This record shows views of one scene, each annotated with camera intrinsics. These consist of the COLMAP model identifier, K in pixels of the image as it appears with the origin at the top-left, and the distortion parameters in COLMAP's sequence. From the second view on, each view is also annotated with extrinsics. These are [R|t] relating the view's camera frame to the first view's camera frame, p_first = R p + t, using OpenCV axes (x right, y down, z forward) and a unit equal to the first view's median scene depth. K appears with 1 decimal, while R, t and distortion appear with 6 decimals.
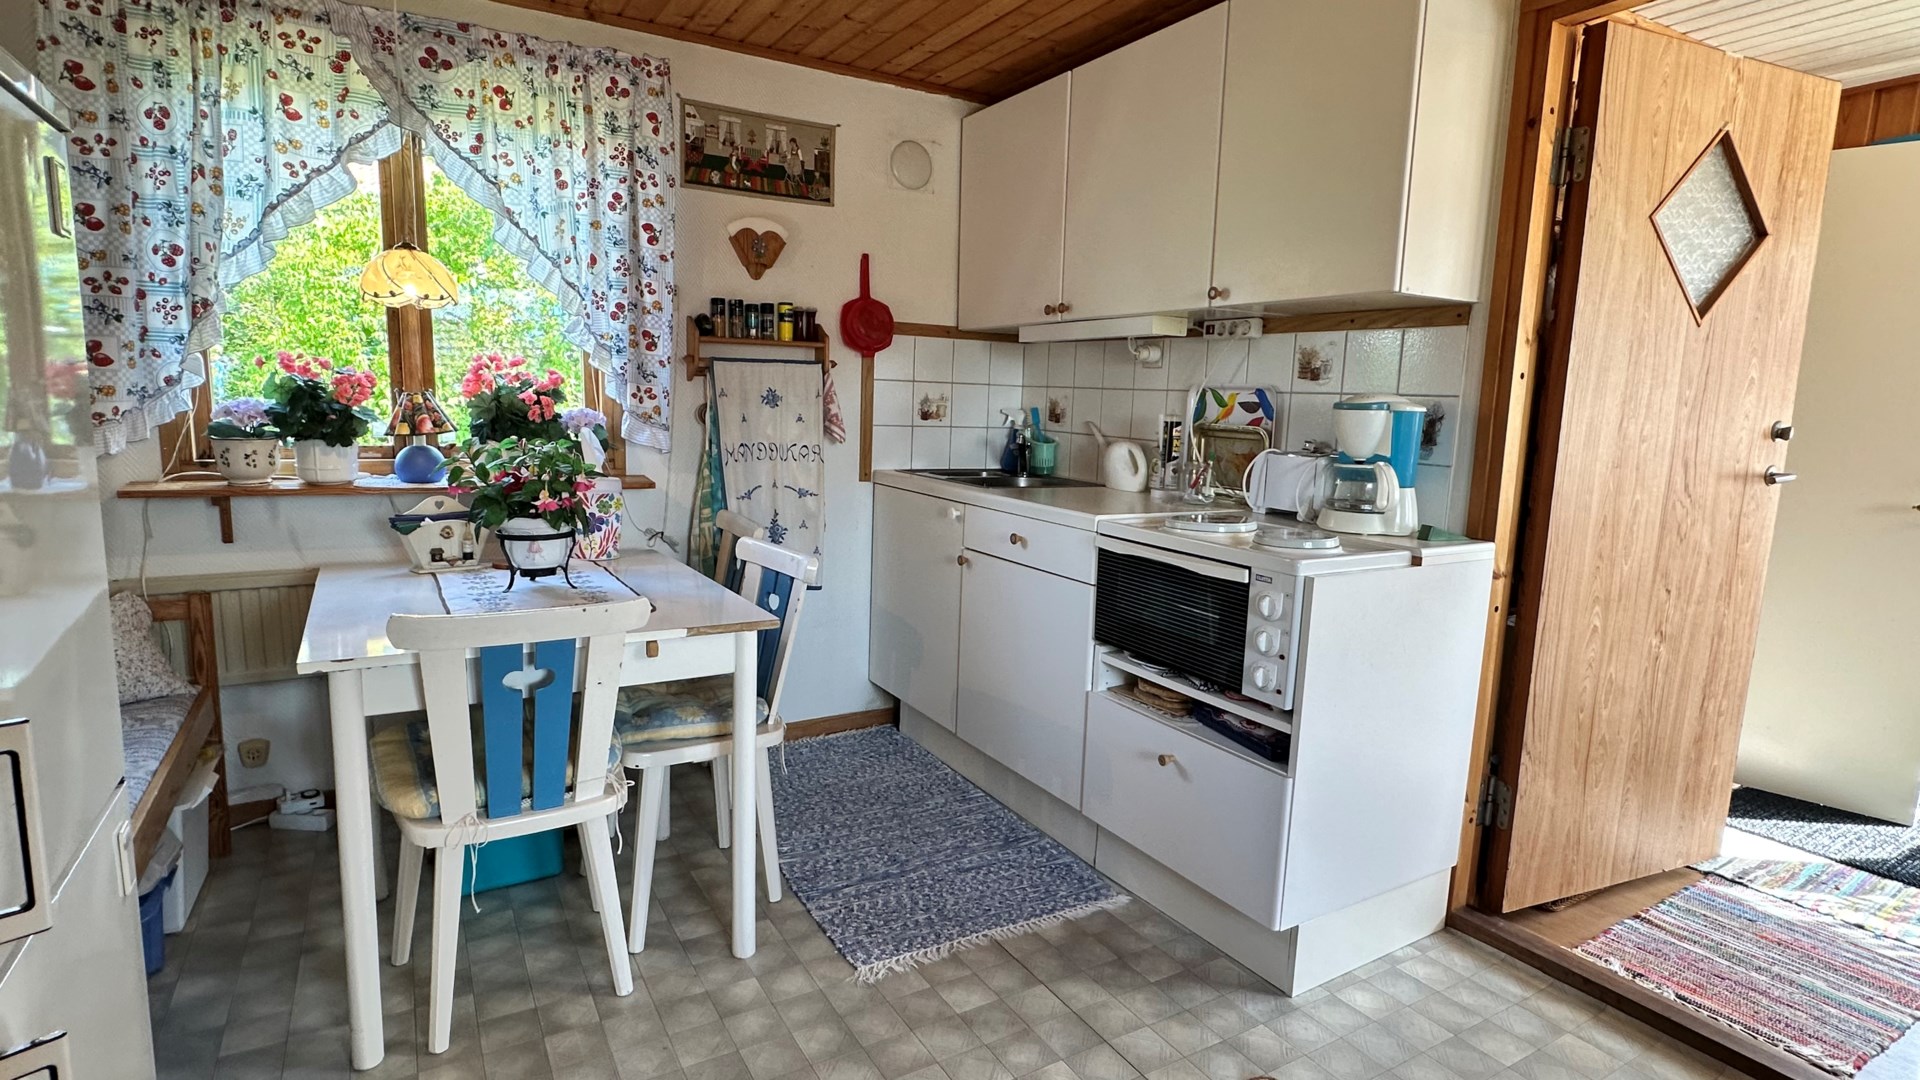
lens RADIAL K [[946.6, 0, 939.3], [0, 946.6, 540.5], [0, 0, 1]] dist [0.001002, -0.000226]
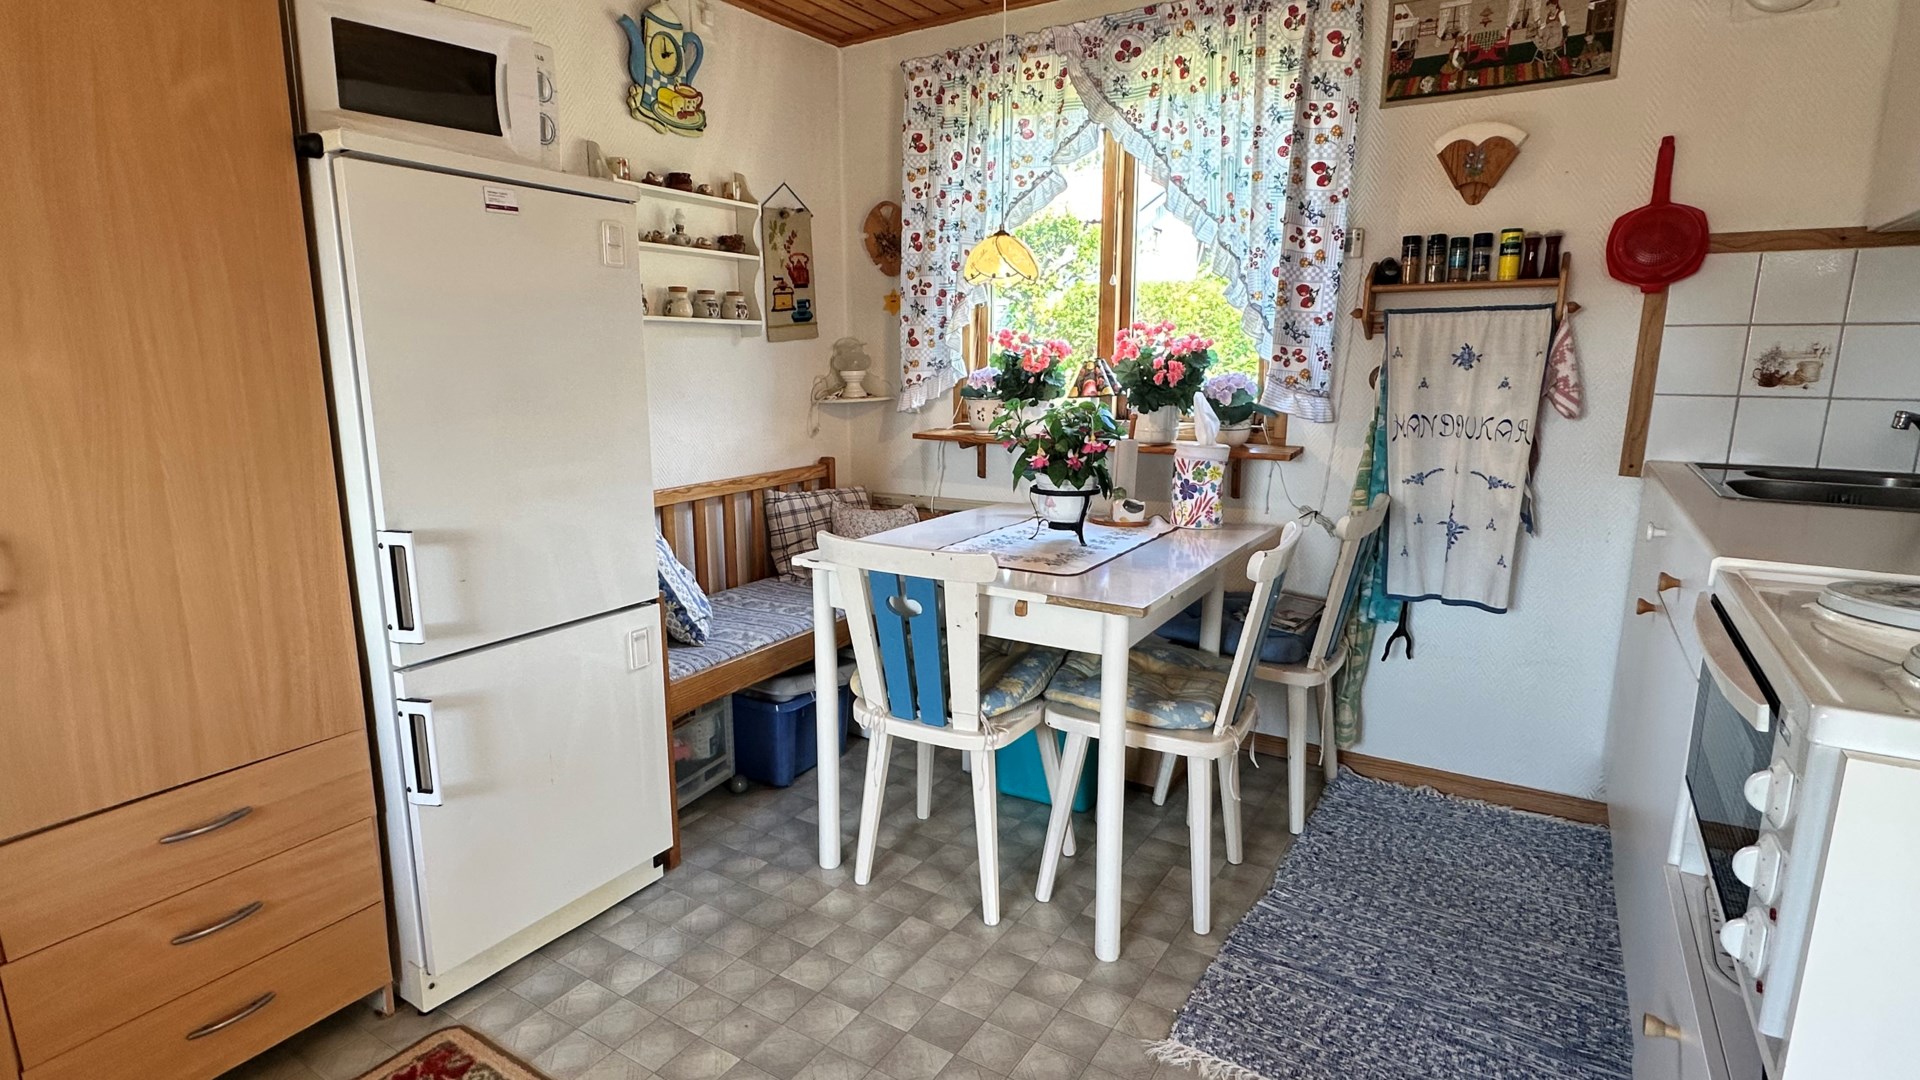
lens RADIAL K [[946.6, 0, 939.3], [0, 946.6, 540.5], [0, 0, 1]] dist [0.001002, -0.000226]
pose [[0.481683, 0.142255, -0.864723, 0.337991], [-0.116488, 0.988374, 0.097709, -0.029930], [0.868569, 0.053665, 0.492654, 0.273398]]
